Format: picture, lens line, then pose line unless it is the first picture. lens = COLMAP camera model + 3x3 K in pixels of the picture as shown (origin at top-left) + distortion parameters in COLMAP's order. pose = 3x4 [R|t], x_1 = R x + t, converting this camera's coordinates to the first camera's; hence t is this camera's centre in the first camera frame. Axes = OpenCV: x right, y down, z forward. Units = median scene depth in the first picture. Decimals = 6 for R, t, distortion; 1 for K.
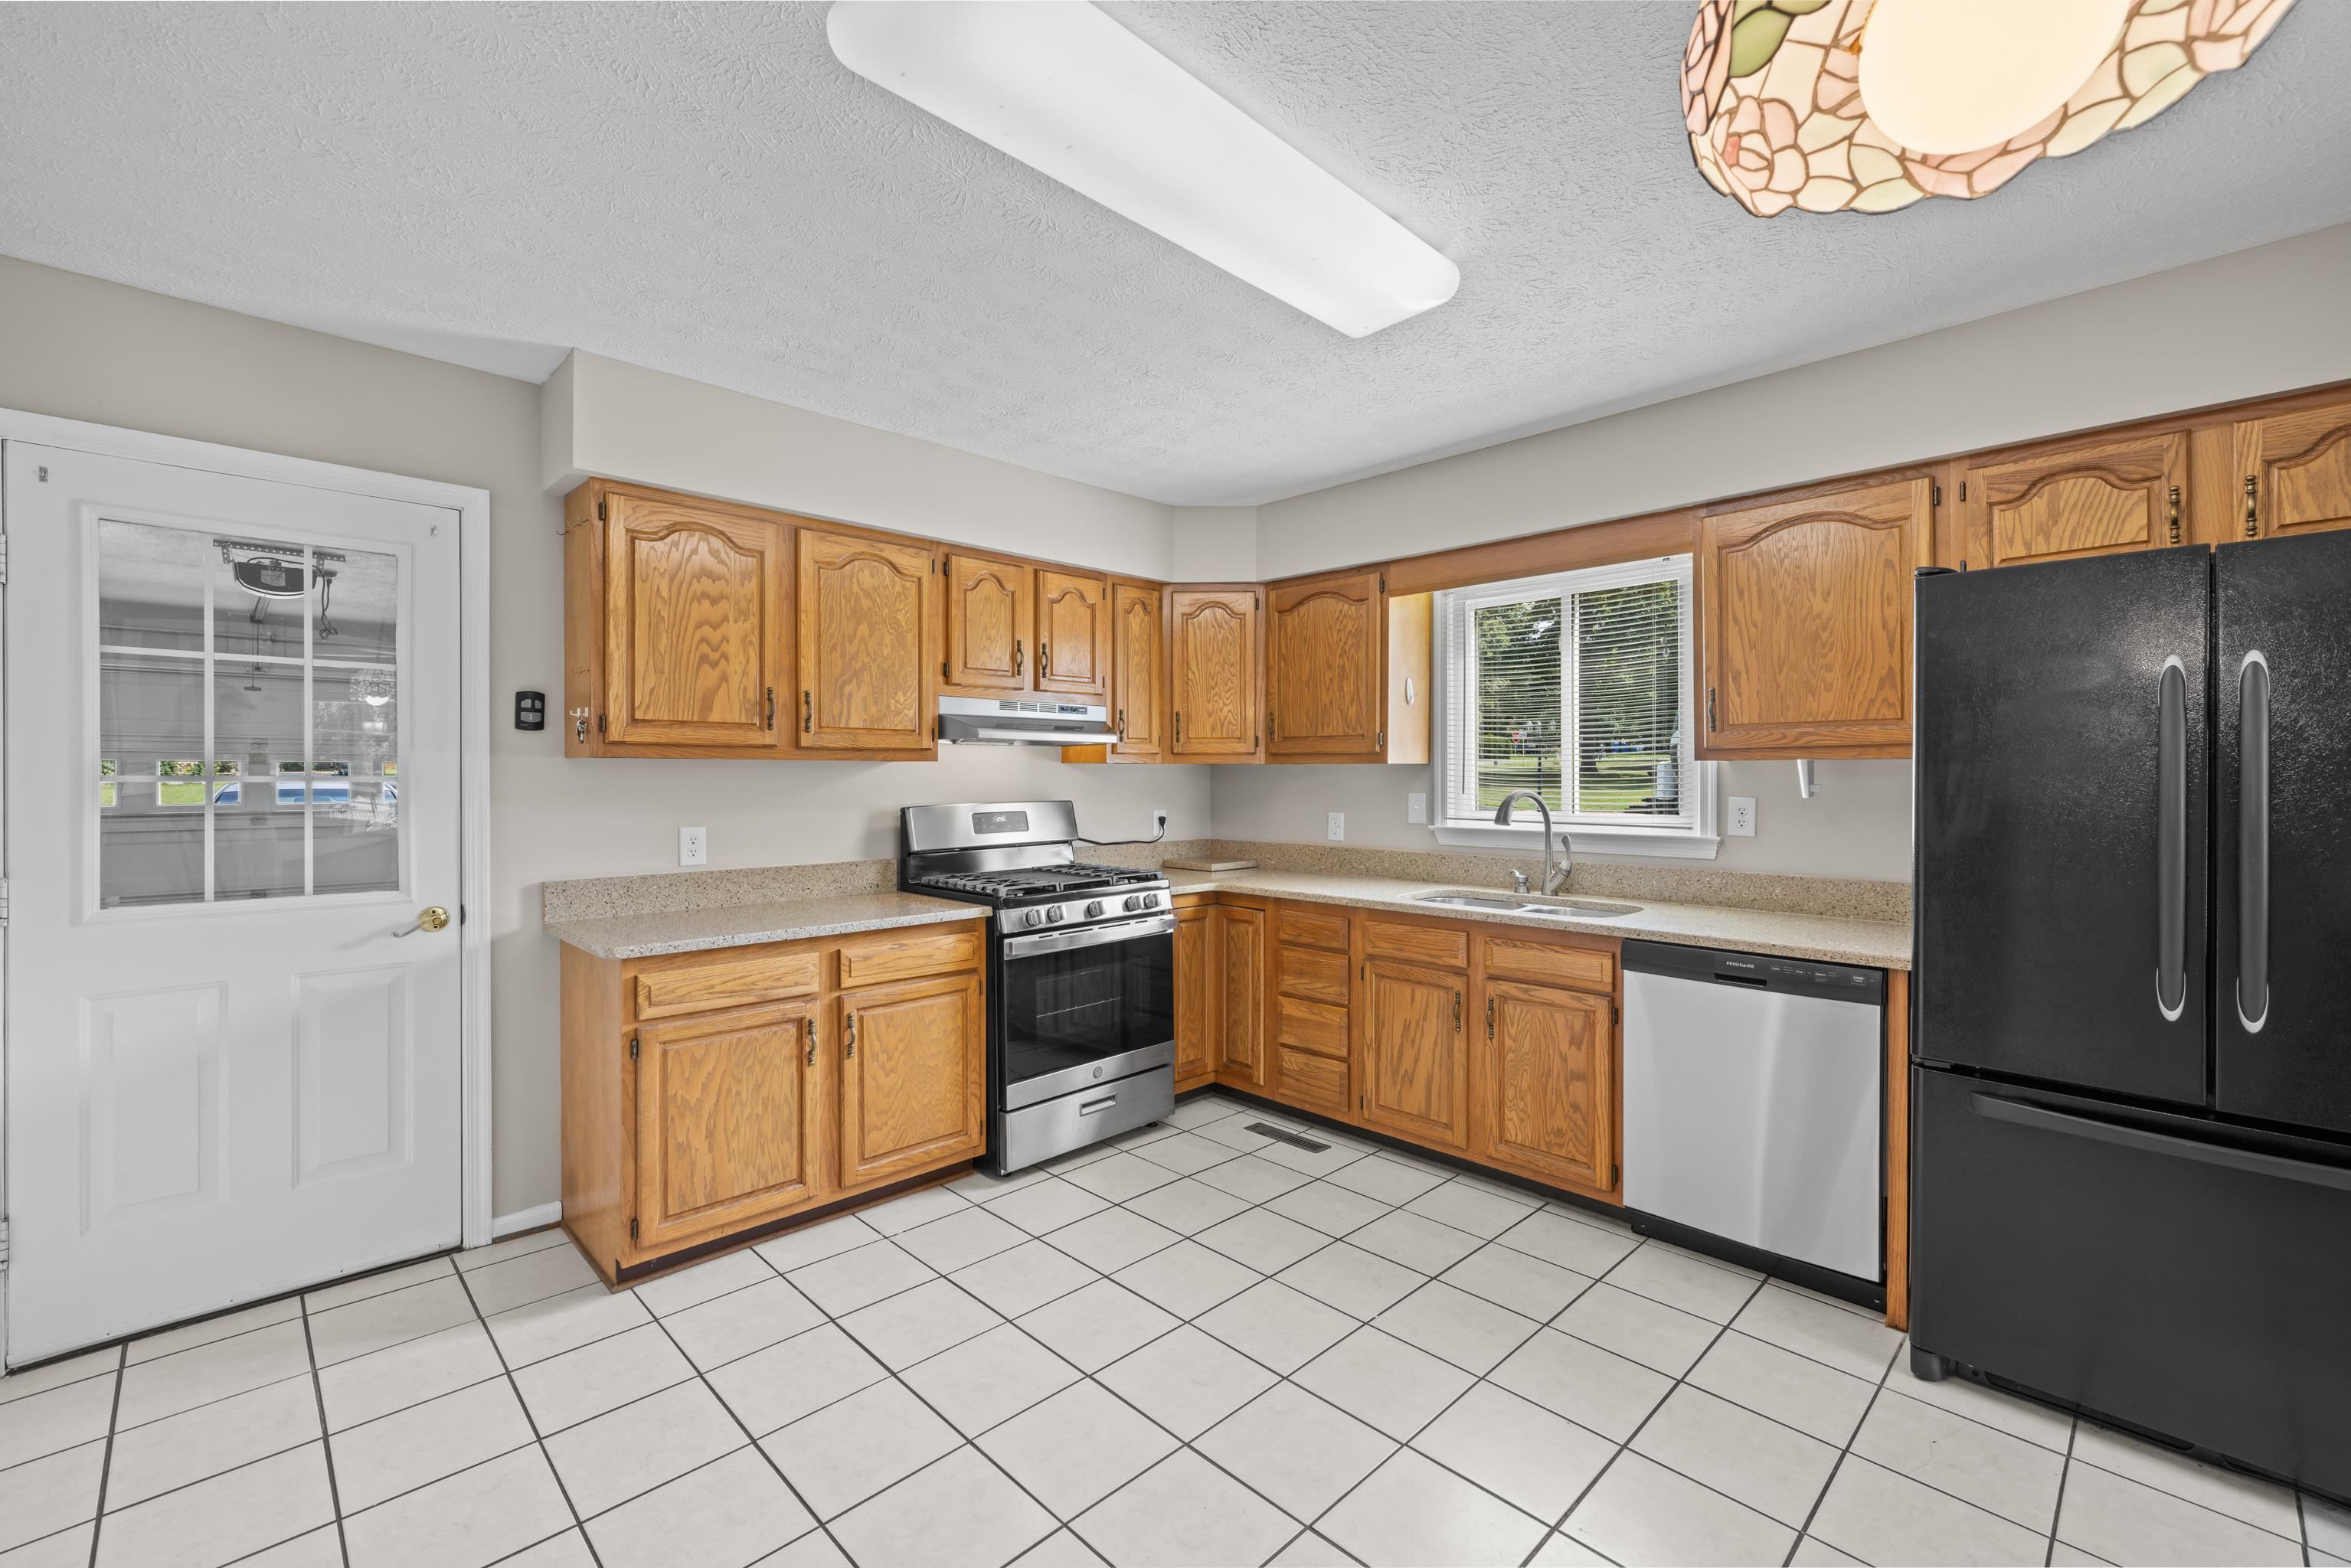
lens RADIAL K [[988.2, 0, 1172.8], [0, 988.2, 777.4], [0, 0, 1]] dist [0.001330, 0.000316]
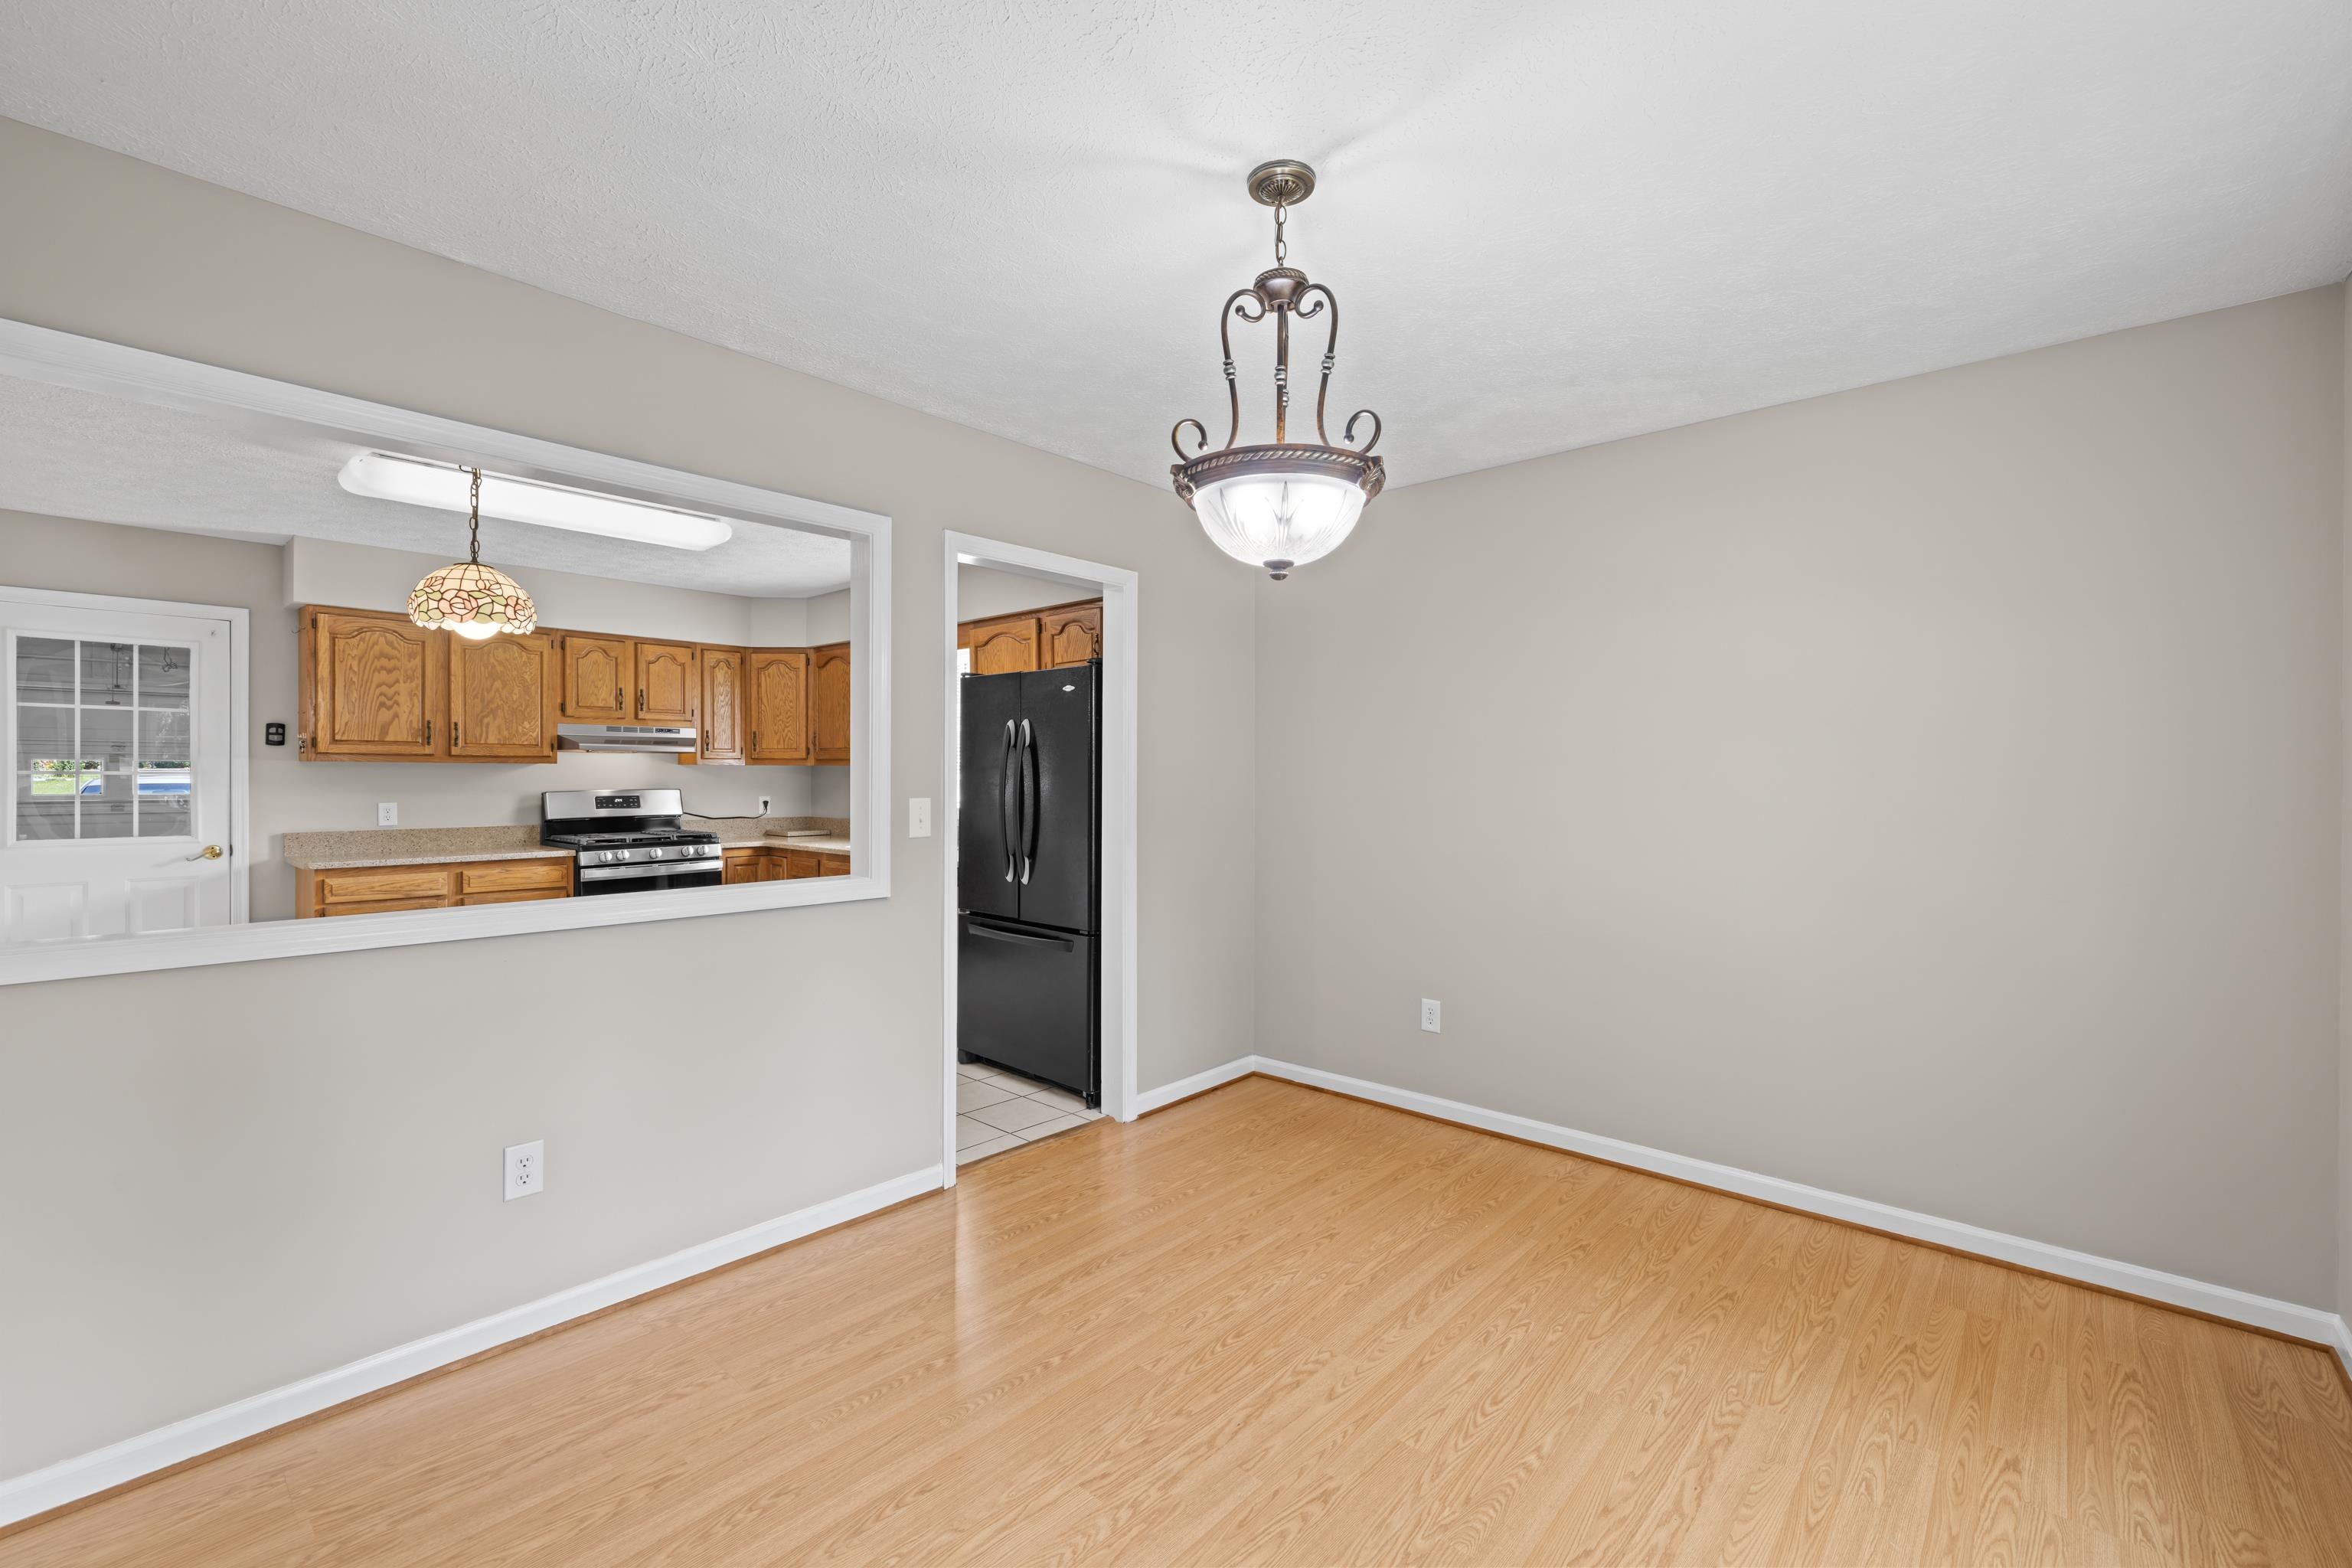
lens RADIAL K [[988.8, 0, 1173.5], [0, 988.8, 776.5], [0, 0, 1]] dist [0.001330, 0.000316]
pose [[0.997925, 0.002413, 0.064346, 0.737832], [-0.002356, 0.999997, -0.000962, 0.004369], [-0.064348, 0.000809, 0.997927, -0.759464]]
